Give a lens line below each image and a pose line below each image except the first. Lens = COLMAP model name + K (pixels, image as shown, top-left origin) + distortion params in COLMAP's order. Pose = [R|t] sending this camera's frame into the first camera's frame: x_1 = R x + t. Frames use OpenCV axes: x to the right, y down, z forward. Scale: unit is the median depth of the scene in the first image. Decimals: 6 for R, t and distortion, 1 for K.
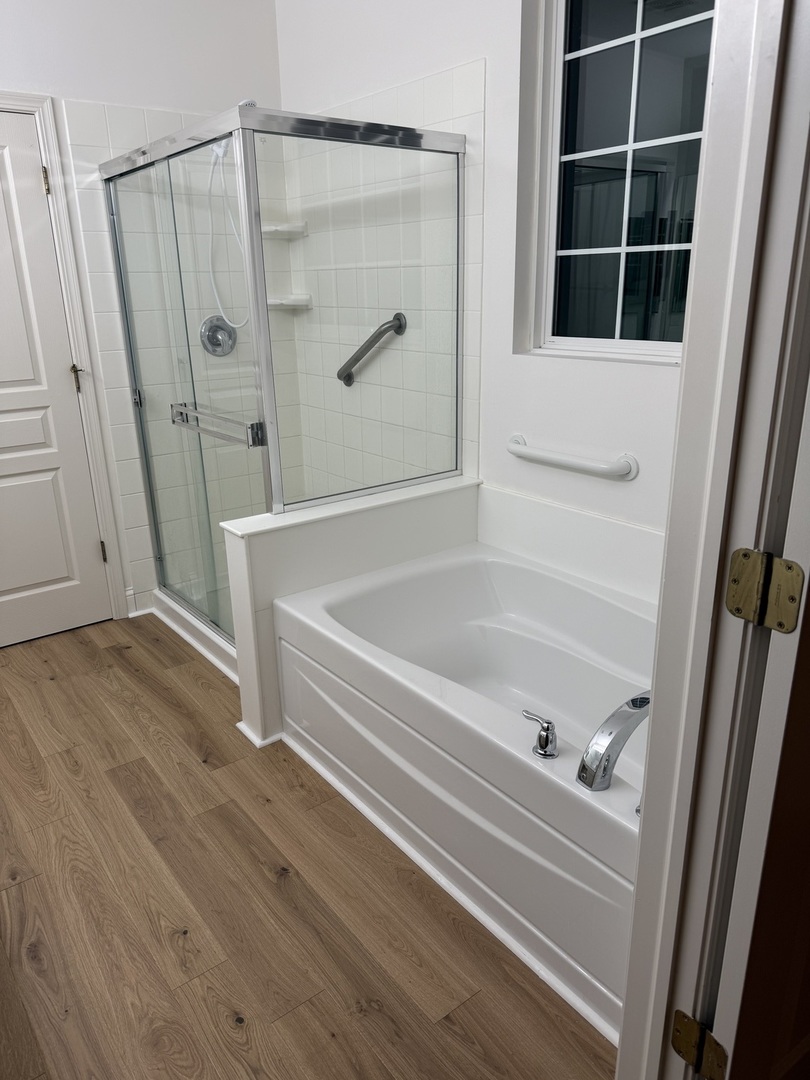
lens RADIAL K [[759.9, 0, 415.6], [0, 759.9, 546.5], [0, 0, 1]] dist [0.051430, -0.072181]
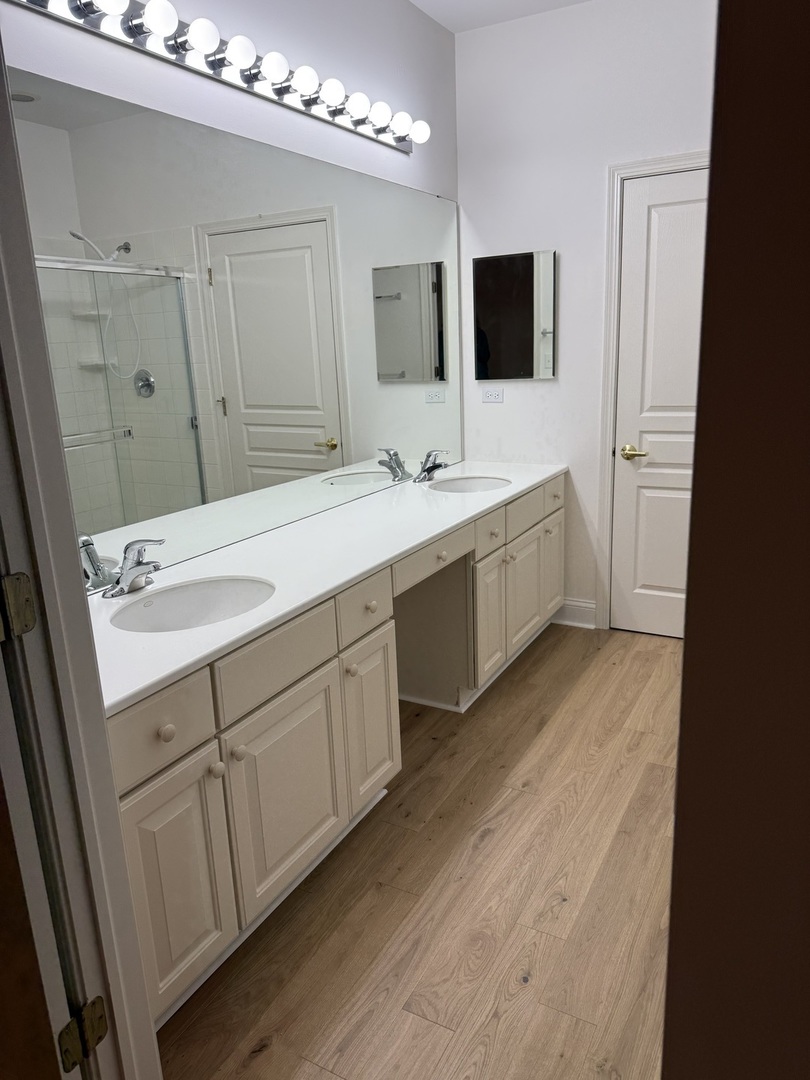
lens RADIAL K [[759.9, 0, 395.8], [0, 759.9, 545.3], [0, 0, 1]] dist [0.051430, -0.072181]
pose [[0.381387, 0.237647, -0.893347, 0.358156], [-0.266580, 0.953610, 0.139870, -0.057772], [0.885144, 0.184803, 0.427046, 0.160643]]
